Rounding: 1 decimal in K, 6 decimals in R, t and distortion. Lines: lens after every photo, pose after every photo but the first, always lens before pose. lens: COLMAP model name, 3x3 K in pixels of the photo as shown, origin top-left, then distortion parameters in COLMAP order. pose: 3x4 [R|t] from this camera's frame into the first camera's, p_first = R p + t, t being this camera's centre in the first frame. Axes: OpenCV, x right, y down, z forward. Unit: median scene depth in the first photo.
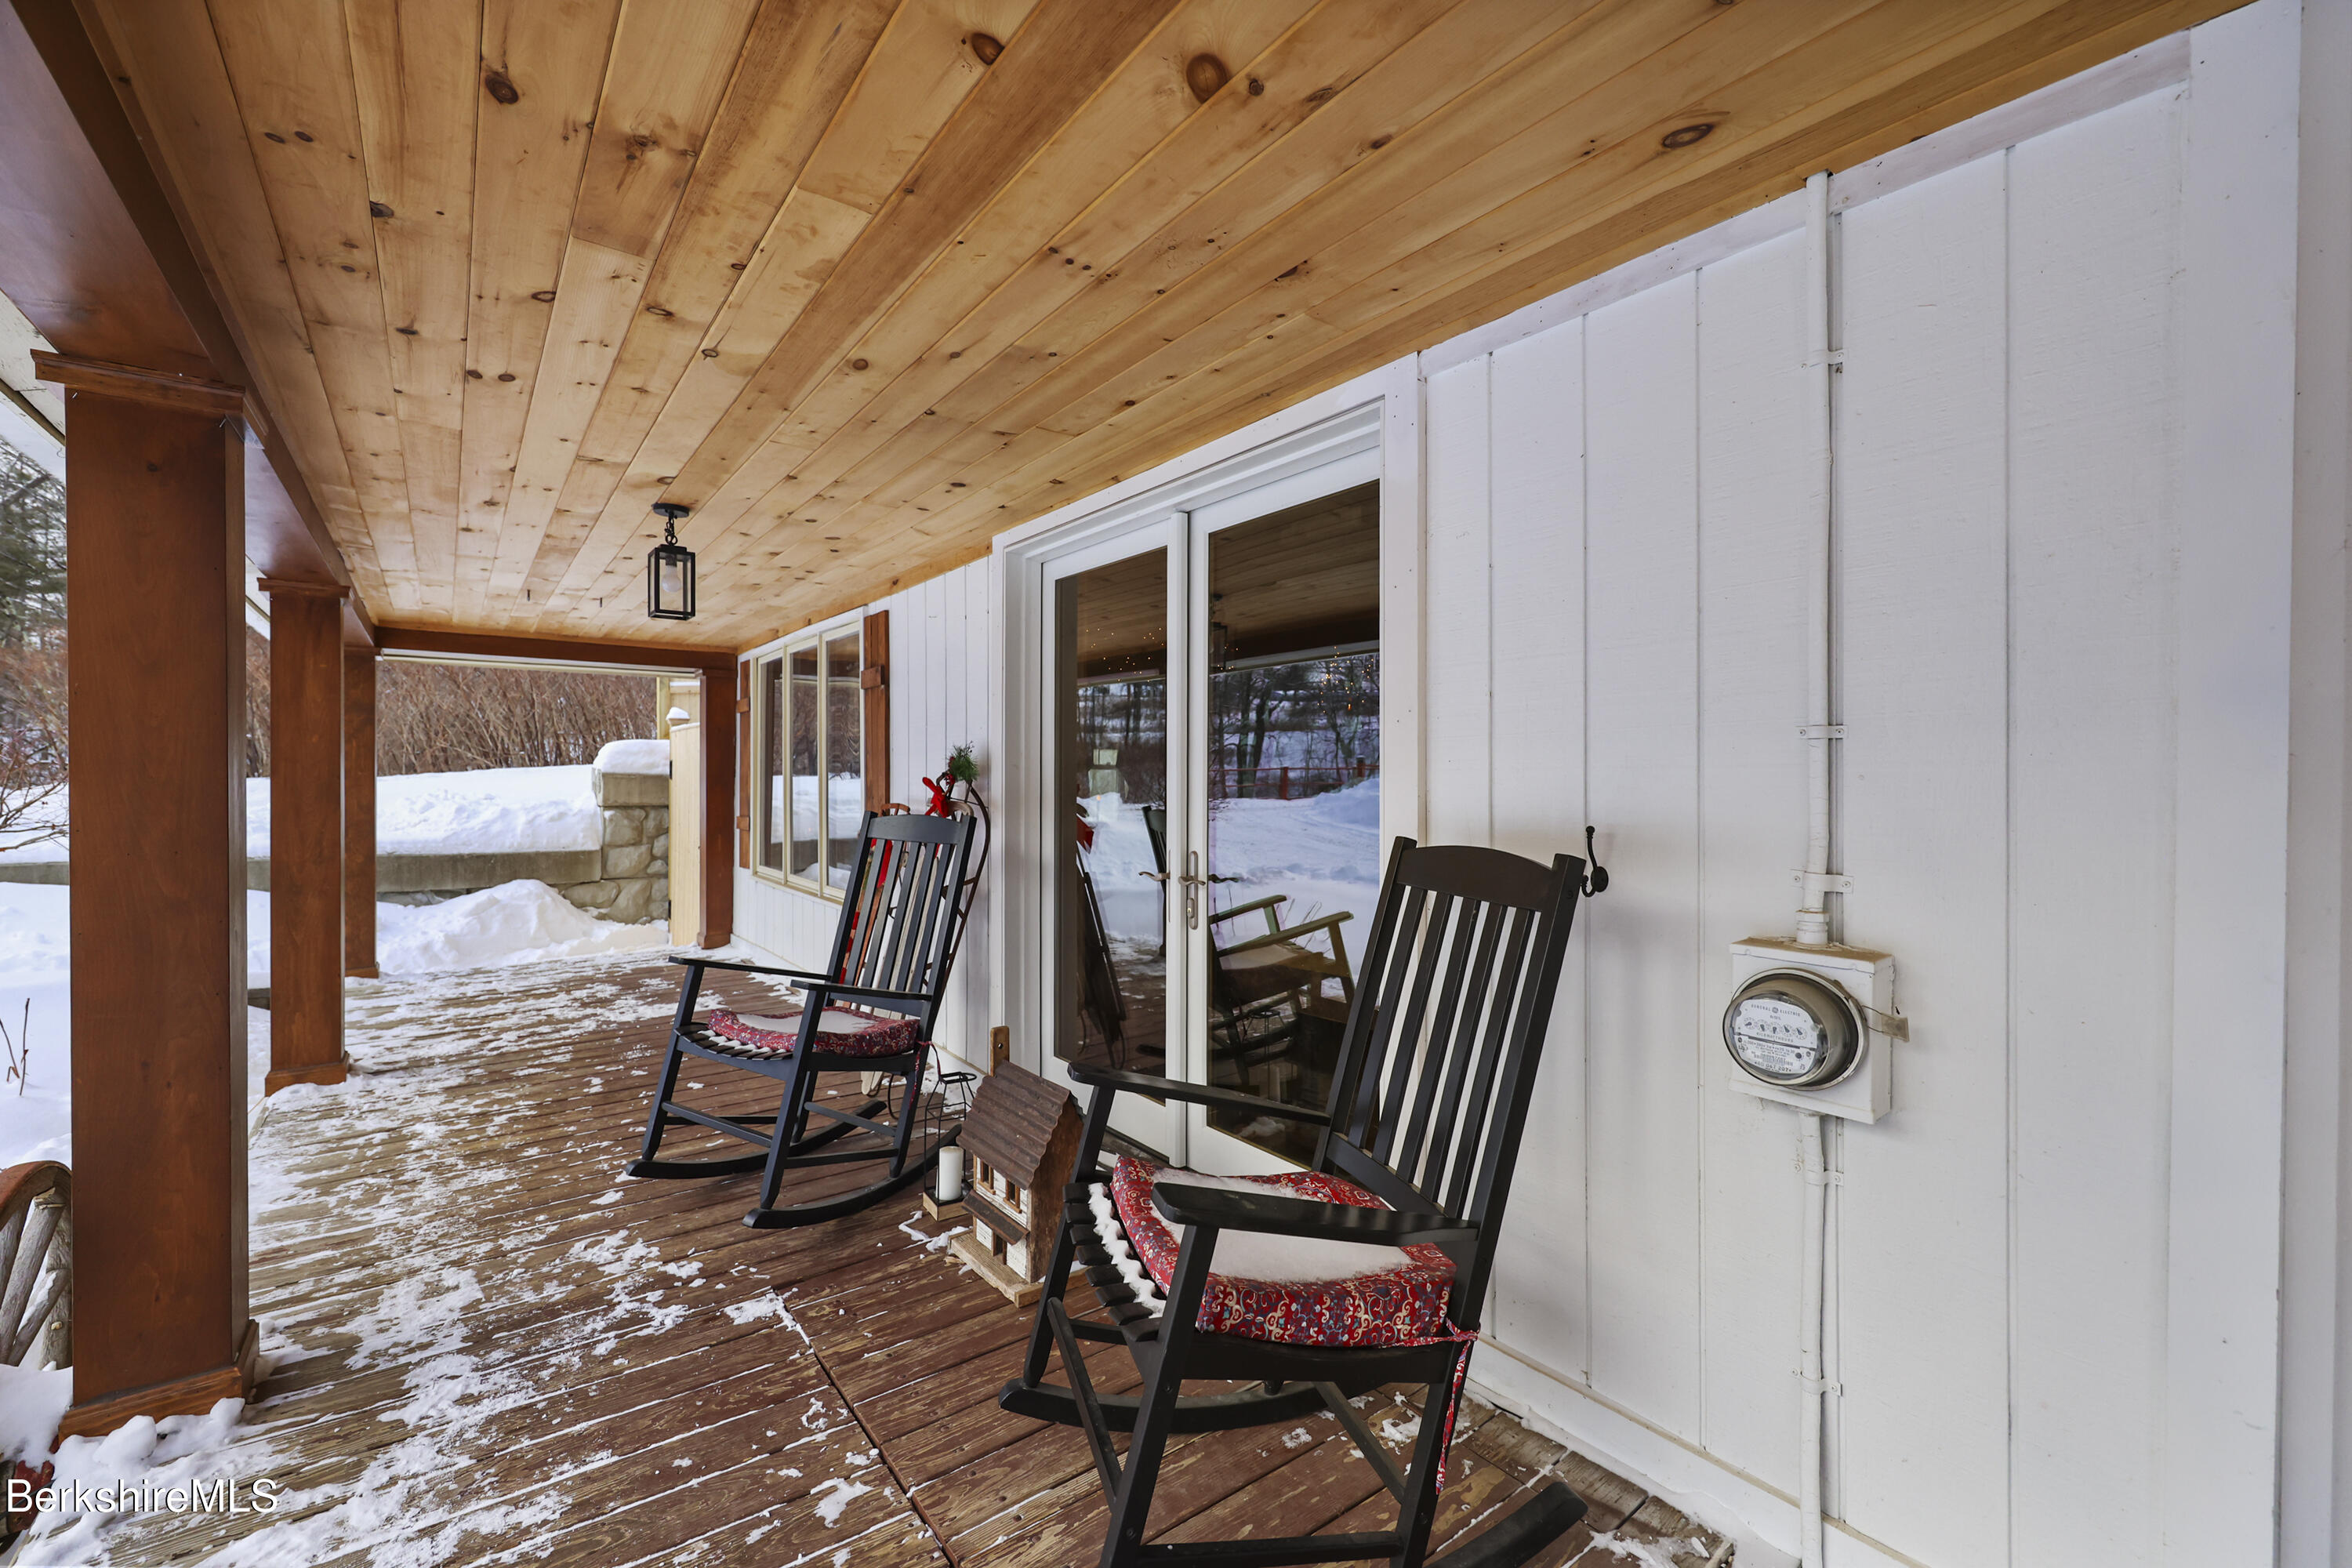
lens RADIAL K [[960.1, 0, 1176.0], [0, 960.1, 784.0], [0, 0, 1]] dist [0.001199, 0.000508]
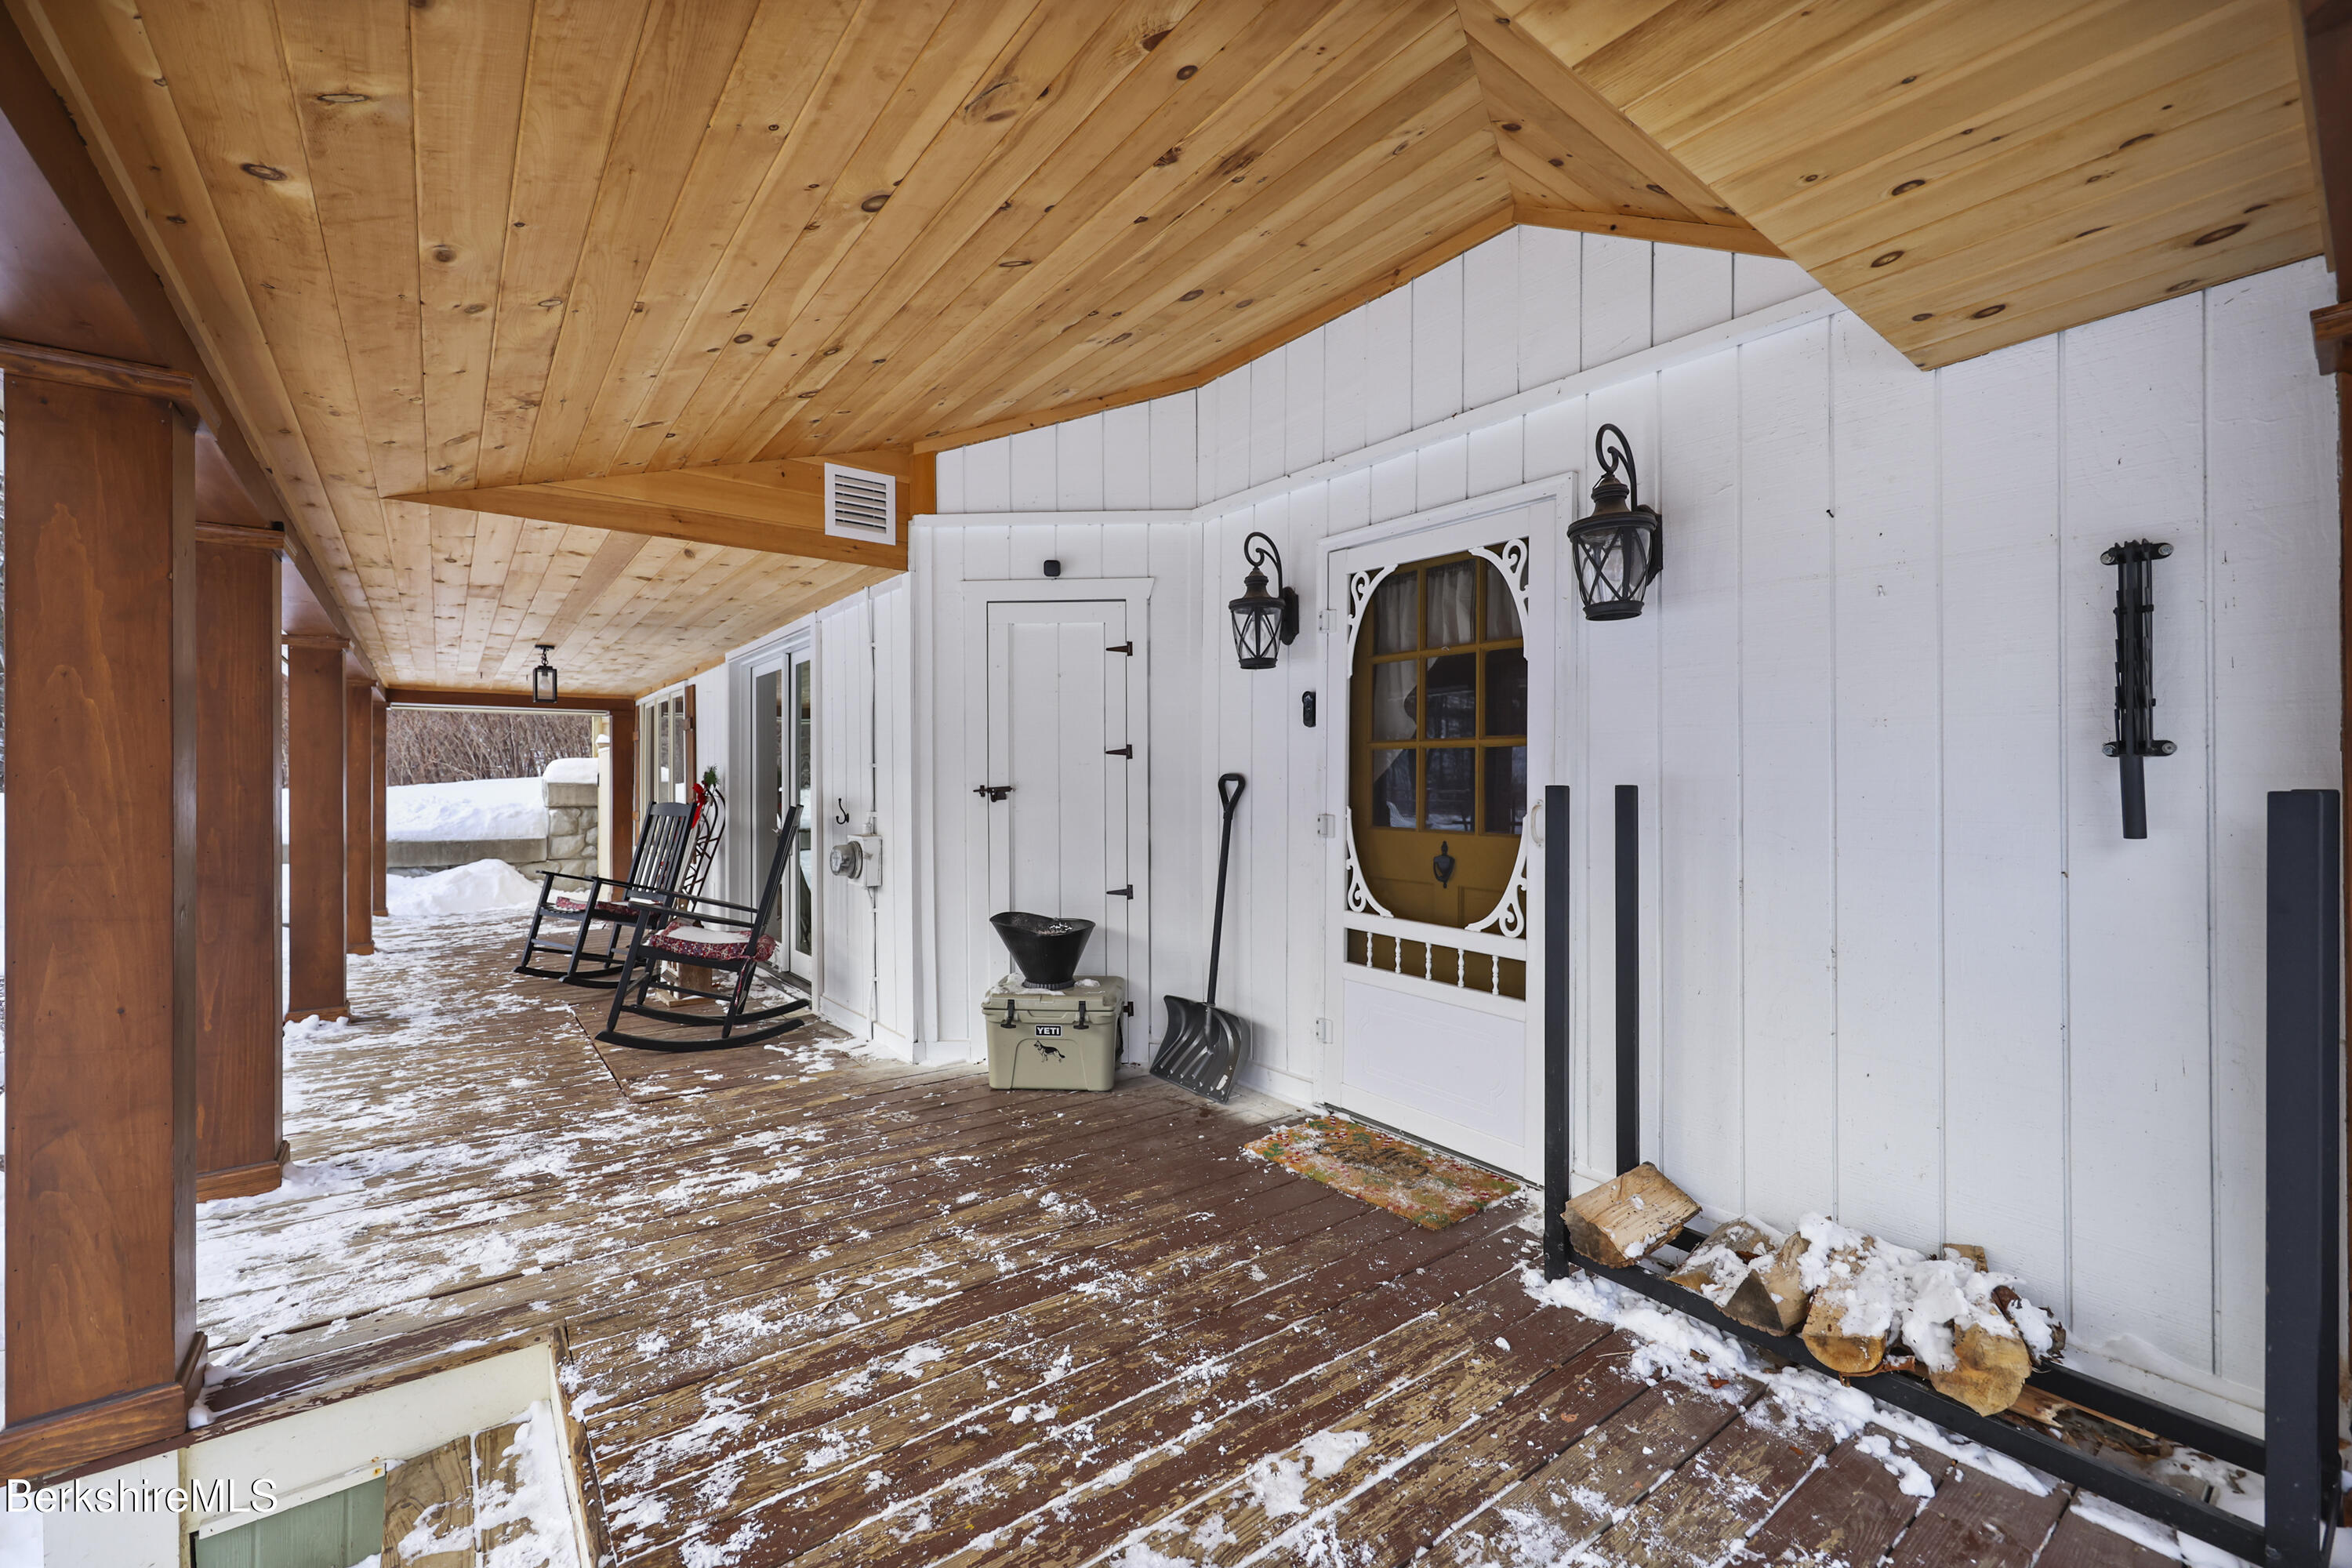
lens RADIAL K [[950.7, 0, 1177.2], [0, 950.7, 777.2], [0, 0, 1]] dist [-0.001772, -0.000440]
pose [[0.999921, -0.008238, 0.009543, 0.323335], [0.008362, 0.999880, -0.013054, 0.006750], [-0.009434, 0.013133, 0.999869, -0.410614]]
